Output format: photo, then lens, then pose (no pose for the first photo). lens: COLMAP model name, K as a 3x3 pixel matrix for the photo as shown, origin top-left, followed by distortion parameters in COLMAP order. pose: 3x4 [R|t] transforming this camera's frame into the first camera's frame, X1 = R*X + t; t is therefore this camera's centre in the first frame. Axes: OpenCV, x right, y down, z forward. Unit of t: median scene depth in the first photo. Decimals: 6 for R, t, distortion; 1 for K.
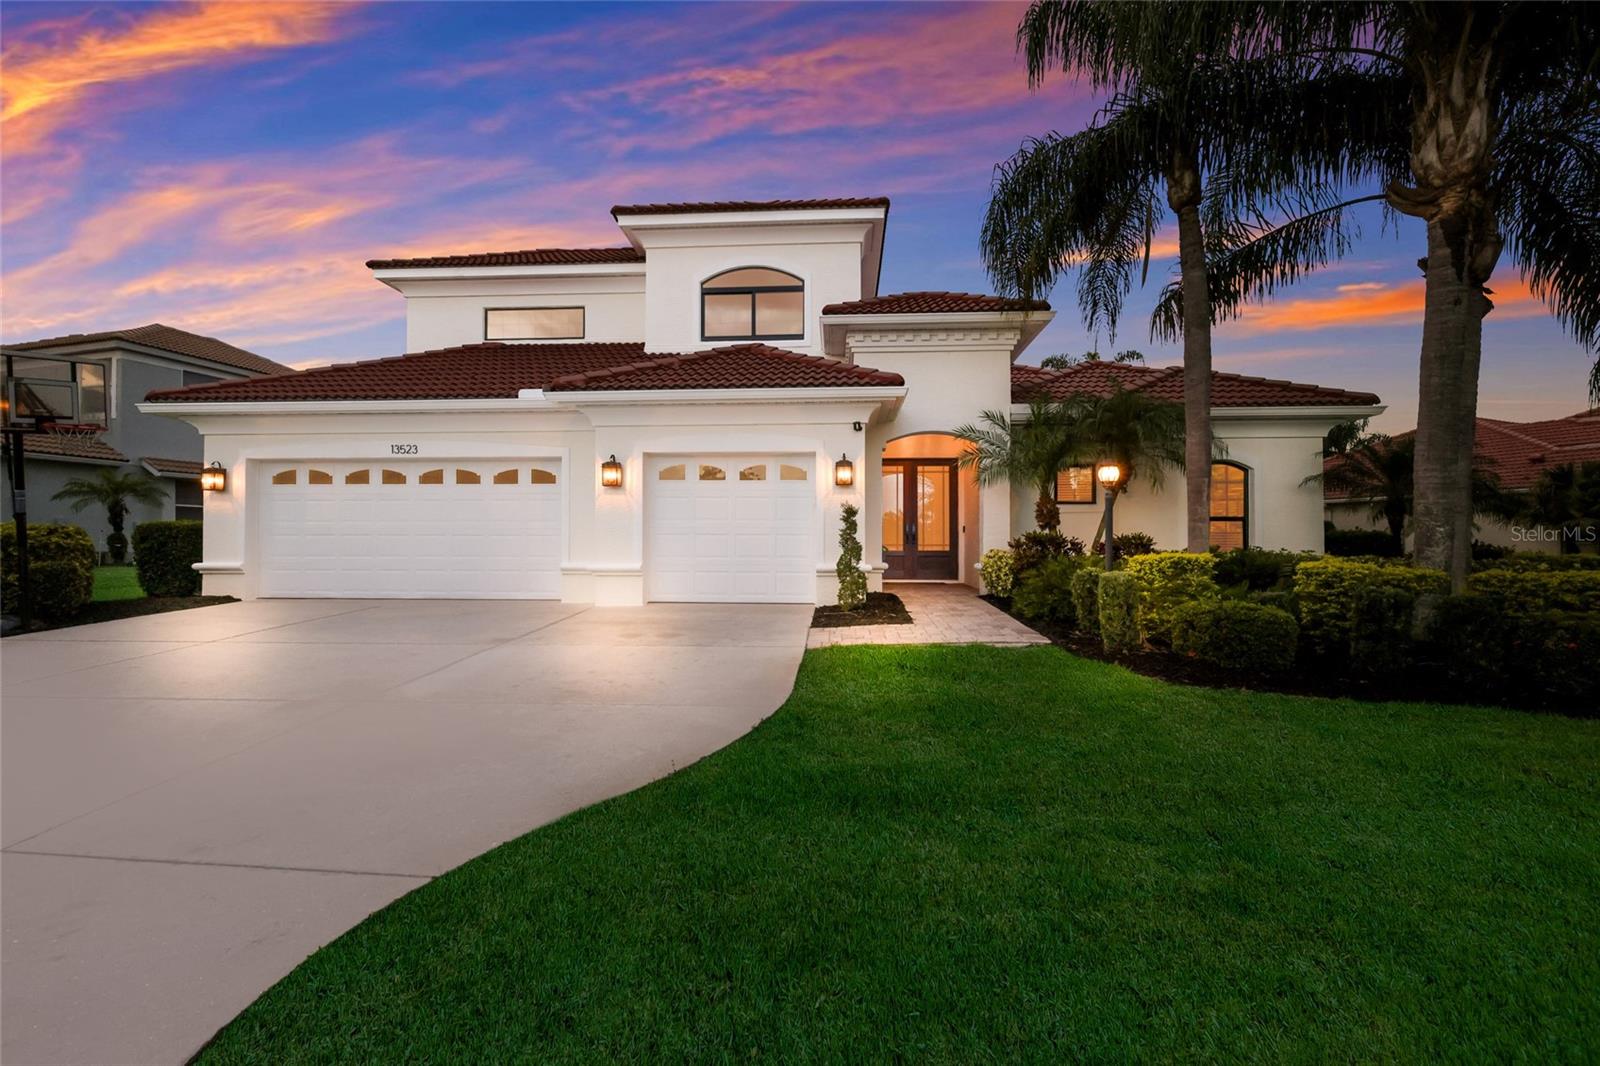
lens RADIAL K [[693.4, 0, 801.2], [0, 693.4, 528.0], [0, 0, 1]] dist [0.001735, 0.000294]
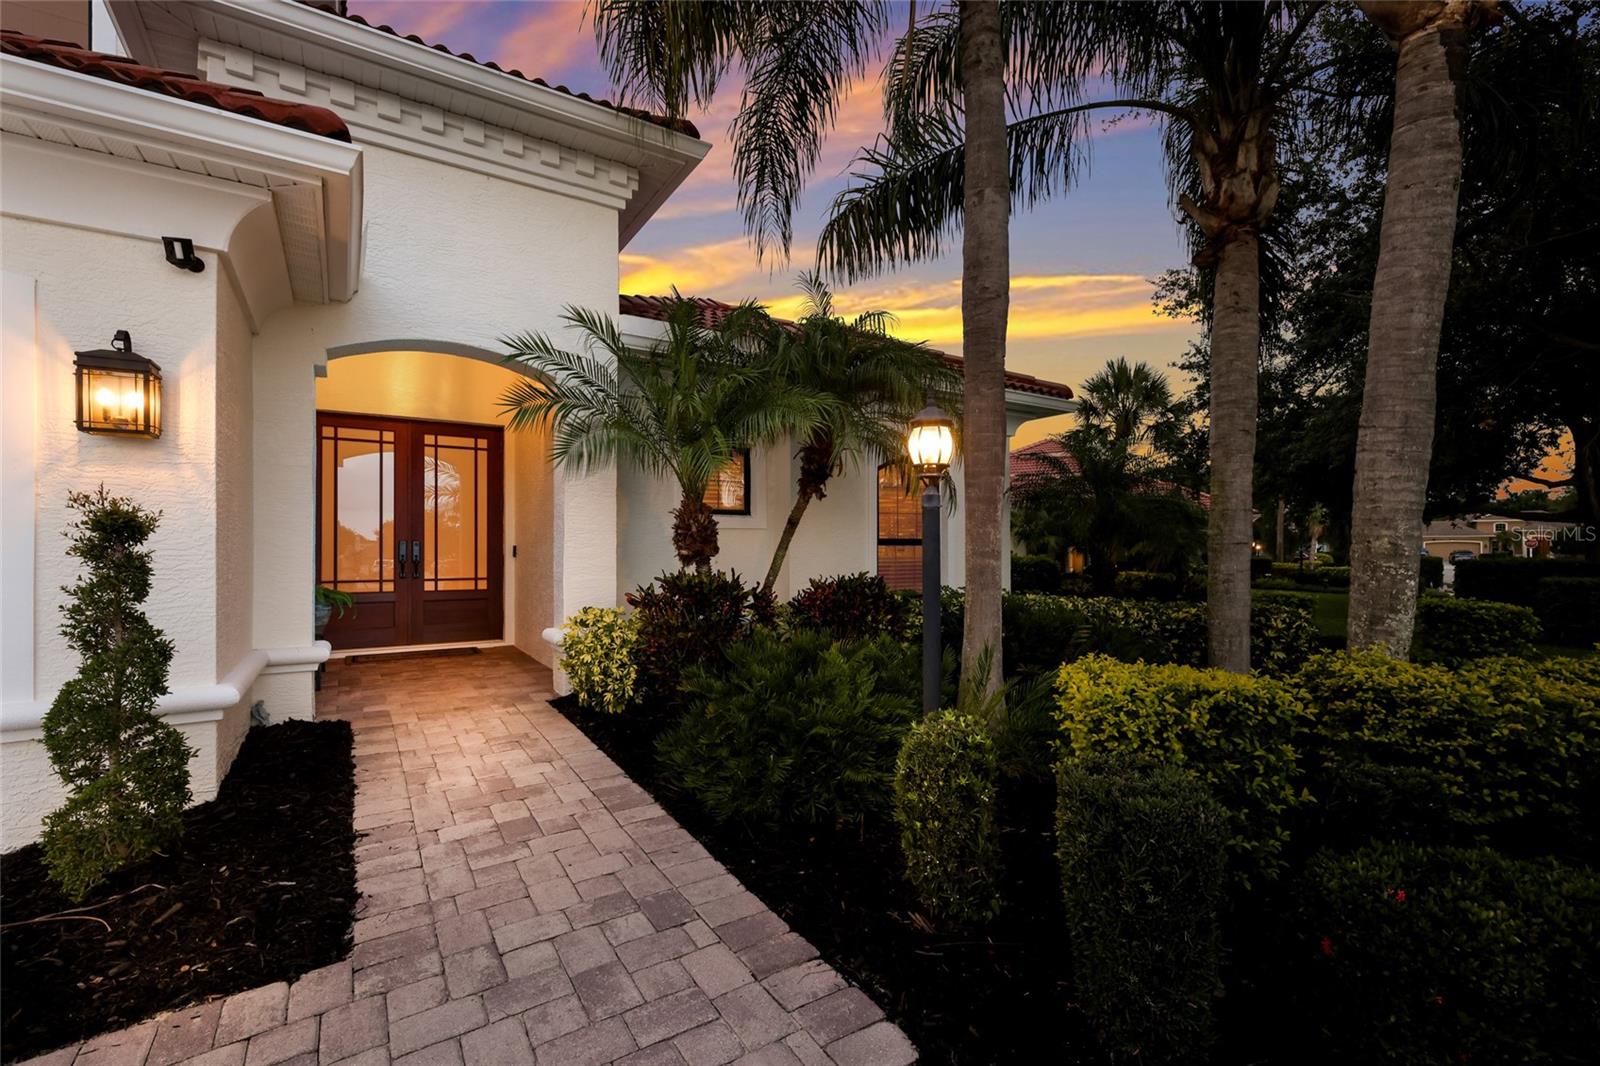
lens RADIAL K [[702.9, 0, 804.4], [0, 702.9, 545.3], [0, 0, 1]] dist [0.001138, 0.000051]
pose [[0.803022, 0.001195, 0.595948, 0.108206], [-0.012419, 0.999814, 0.014730, -0.019660], [-0.595820, -0.019229, 0.802888, 0.523625]]
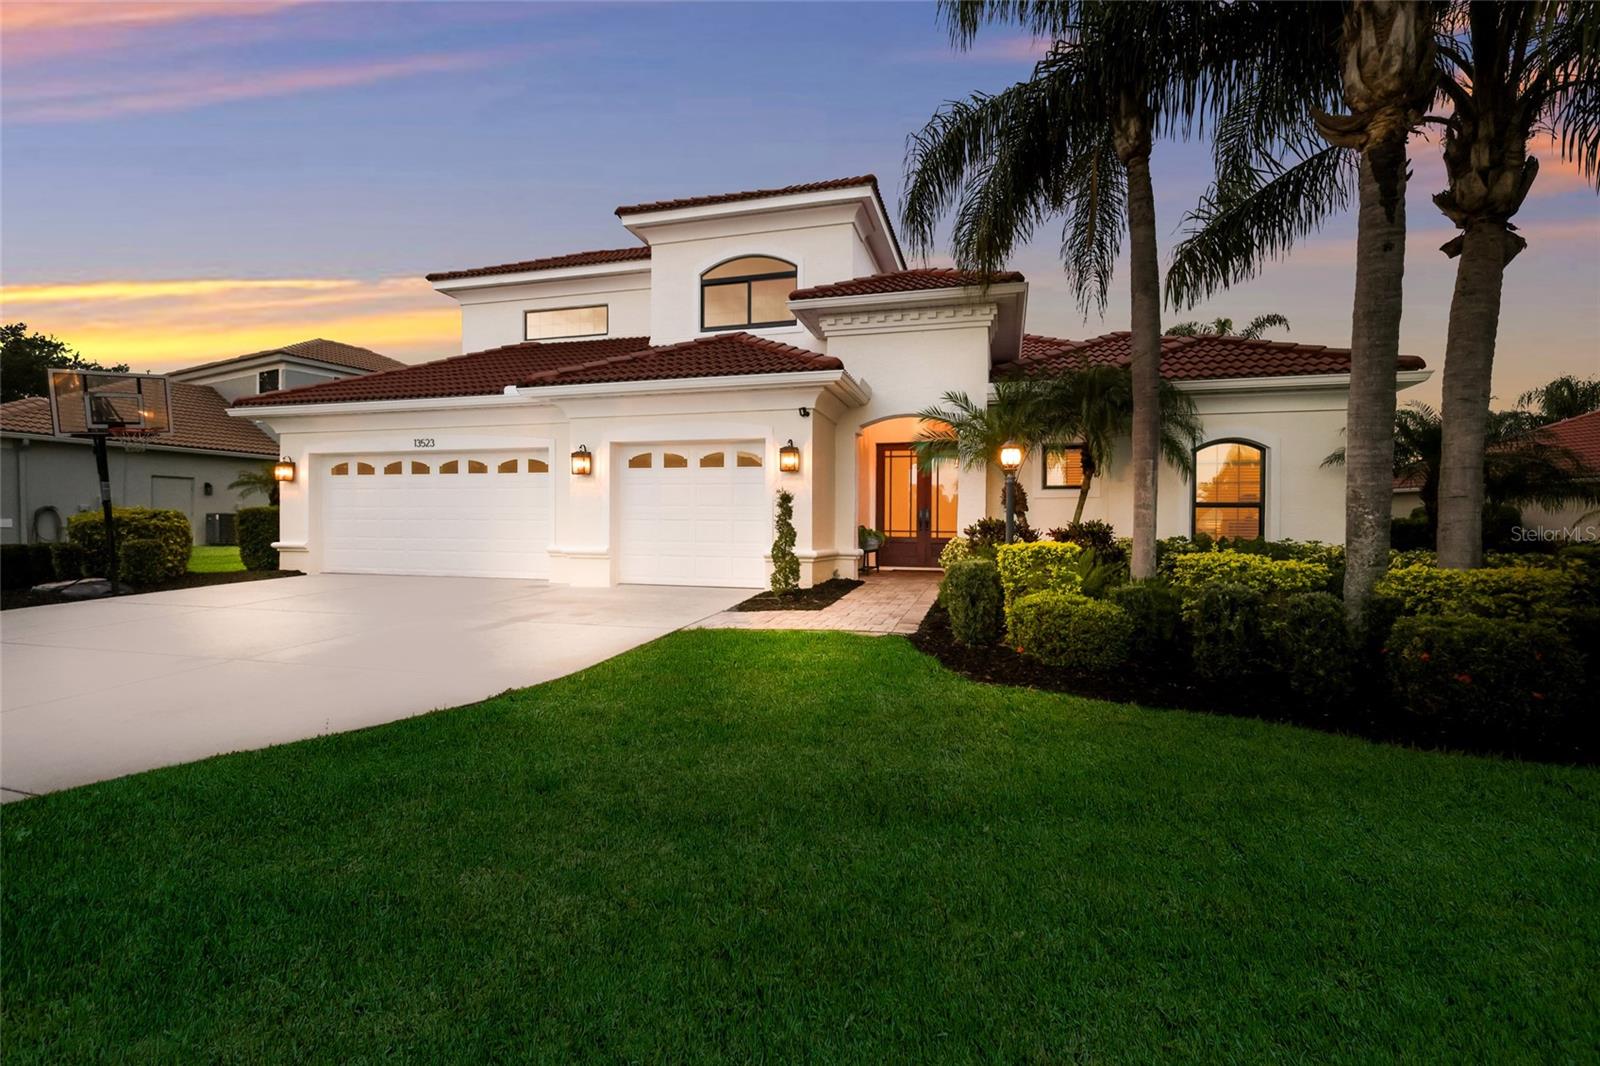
lens RADIAL K [[693.3, 0, 807.9], [0, 693.3, 532.0], [0, 0, 1]] dist [0.000159, -0.000066]
pose [[0.980163, 0.007390, -0.198055, 0.262137], [-0.002052, 0.999629, 0.027145, -0.000845], [0.198182, -0.026200, 0.979815, 0.017192]]
